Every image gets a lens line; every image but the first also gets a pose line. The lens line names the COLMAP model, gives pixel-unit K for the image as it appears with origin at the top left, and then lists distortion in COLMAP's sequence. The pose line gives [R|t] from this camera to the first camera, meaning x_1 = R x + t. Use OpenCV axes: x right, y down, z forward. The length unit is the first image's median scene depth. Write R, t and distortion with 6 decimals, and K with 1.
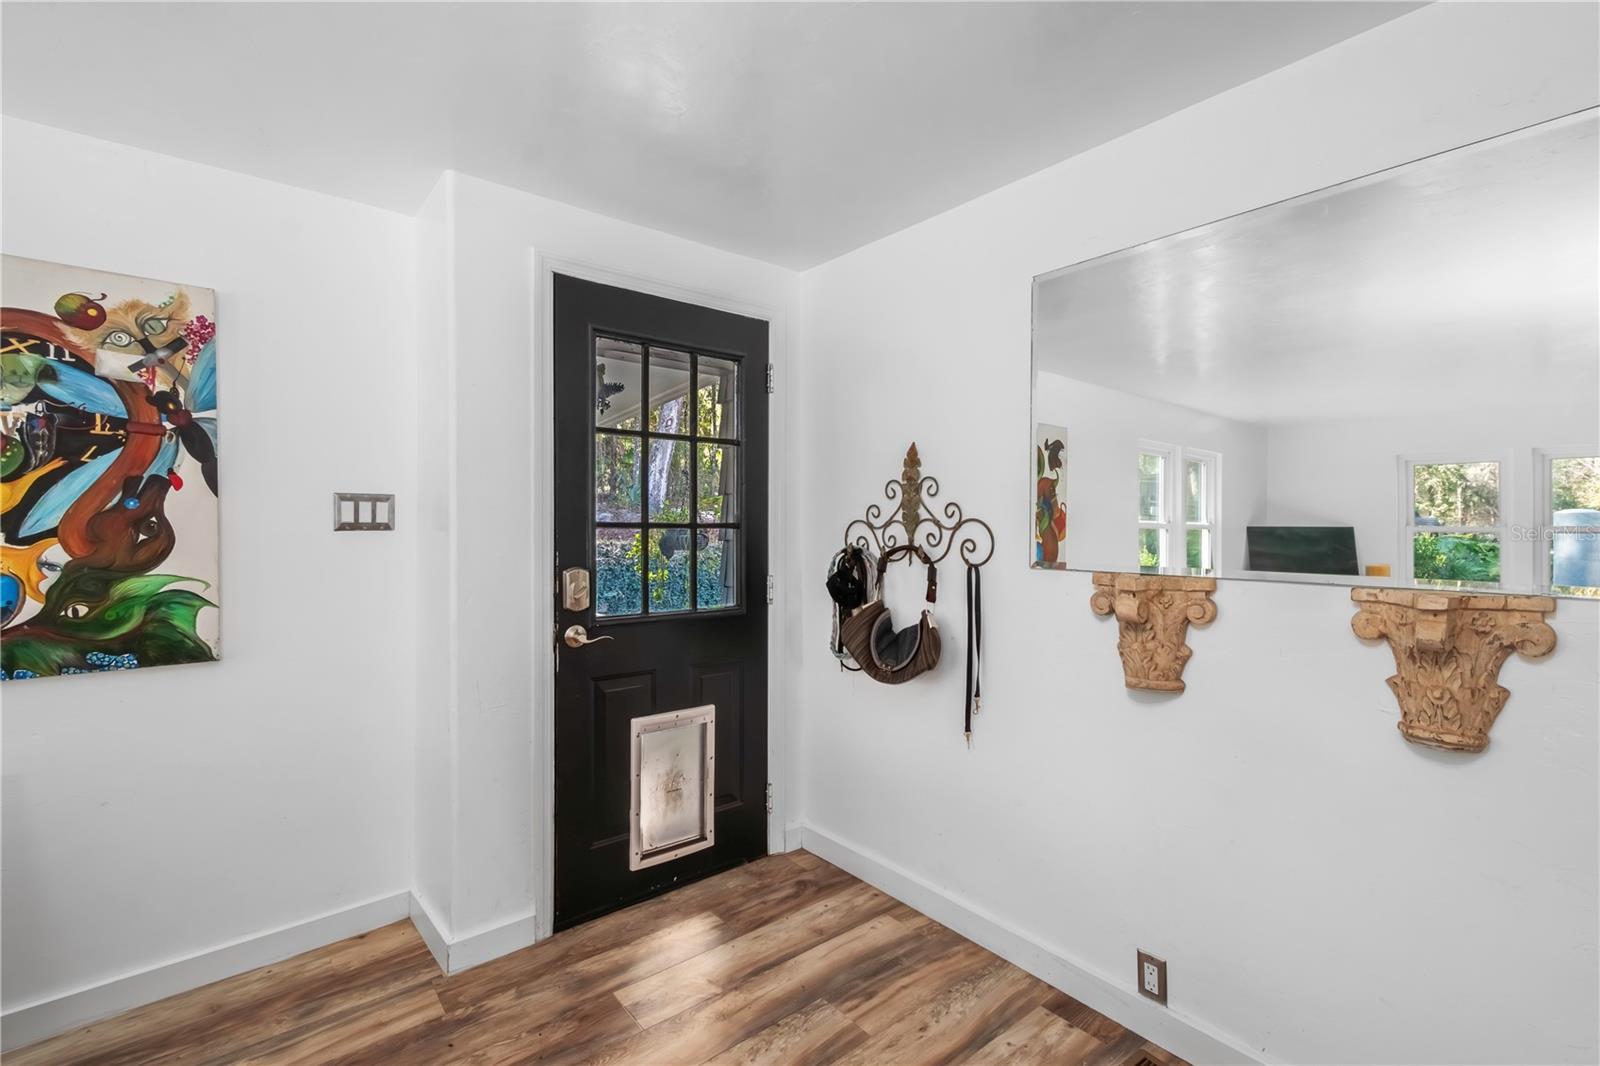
lens RADIAL K [[708.8, 0, 801.0], [0, 708.8, 528.5], [0, 0, 1]] dist [0.002451, 0.000105]
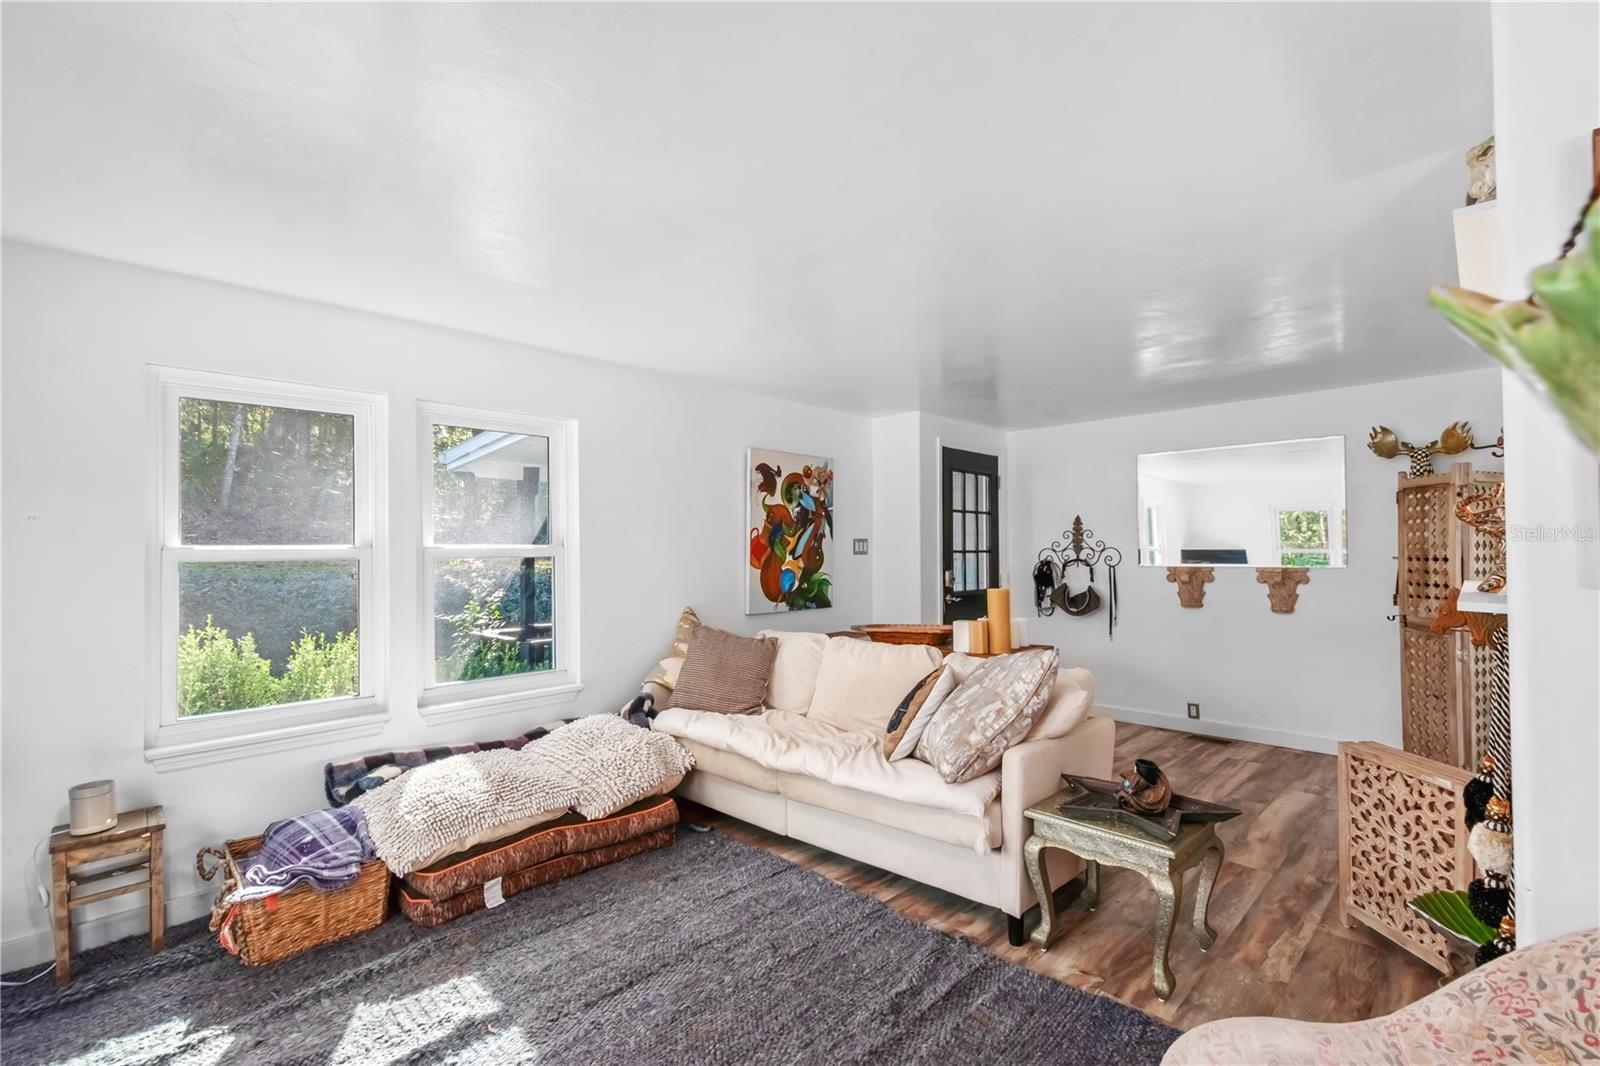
lens RADIAL K [[712.3, 0, 800.0], [0, 712.3, 533.0], [0, 0, 1]] dist [0.000035, -0.000008]
pose [[0.993694, -0.007209, 0.111891, -1.224317], [0.011182, 0.999327, -0.034922, 0.012607], [-0.111564, 0.035953, 0.993107, -1.480768]]
